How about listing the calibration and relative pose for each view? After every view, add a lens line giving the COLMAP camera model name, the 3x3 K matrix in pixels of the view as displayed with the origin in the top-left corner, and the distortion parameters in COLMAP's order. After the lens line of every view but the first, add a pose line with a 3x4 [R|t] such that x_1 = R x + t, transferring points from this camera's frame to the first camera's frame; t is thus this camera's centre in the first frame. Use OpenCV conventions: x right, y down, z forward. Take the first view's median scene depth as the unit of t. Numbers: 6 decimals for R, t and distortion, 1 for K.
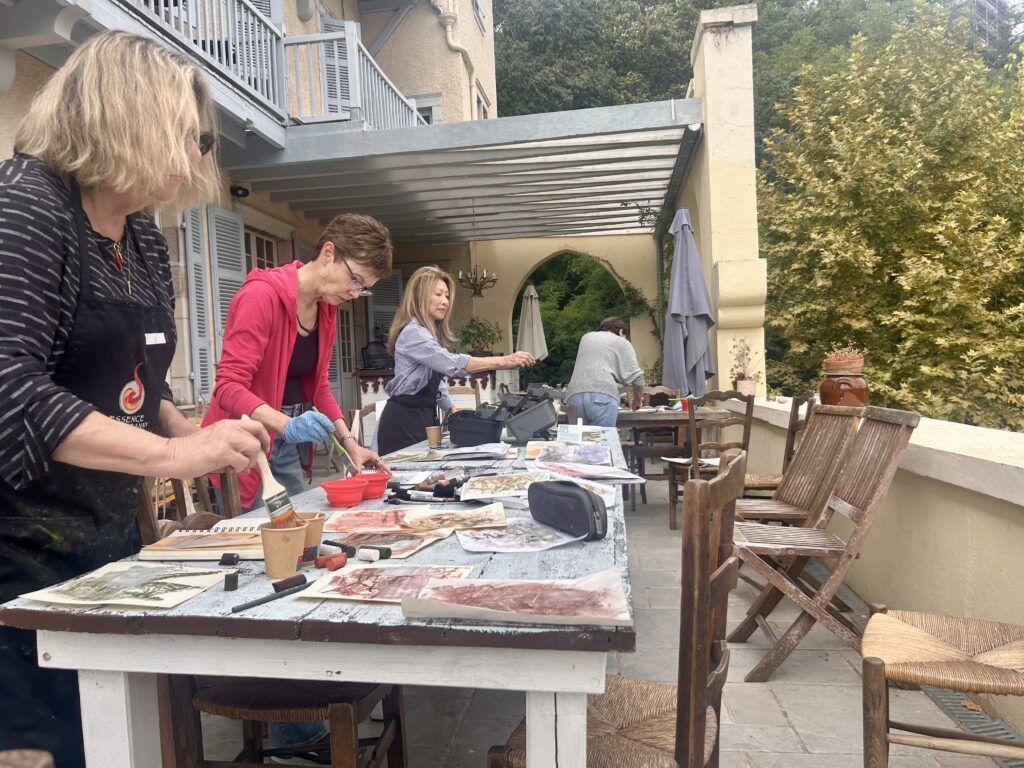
lens RADIAL K [[772.4, 0, 509.2], [0, 772.4, 388.4], [0, 0, 1]] dist [0.059038, -0.080505]
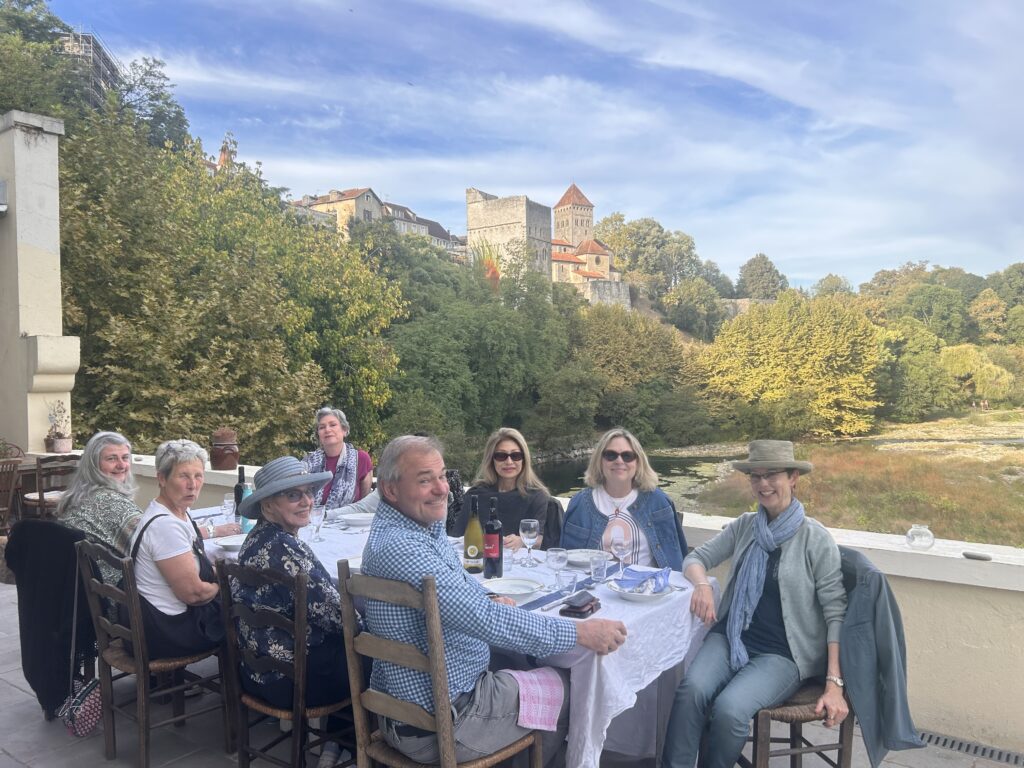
lens RADIAL K [[772.4, 0, 509.2], [0, 772.4, 388.4], [0, 0, 1]] dist [0.059038, -0.080505]
pose [[0.496587, 0.022604, 0.867692, -0.227642], [0.006255, 0.999542, -0.029618, -0.027090], [-0.867964, 0.020135, 0.496218, -0.106873]]
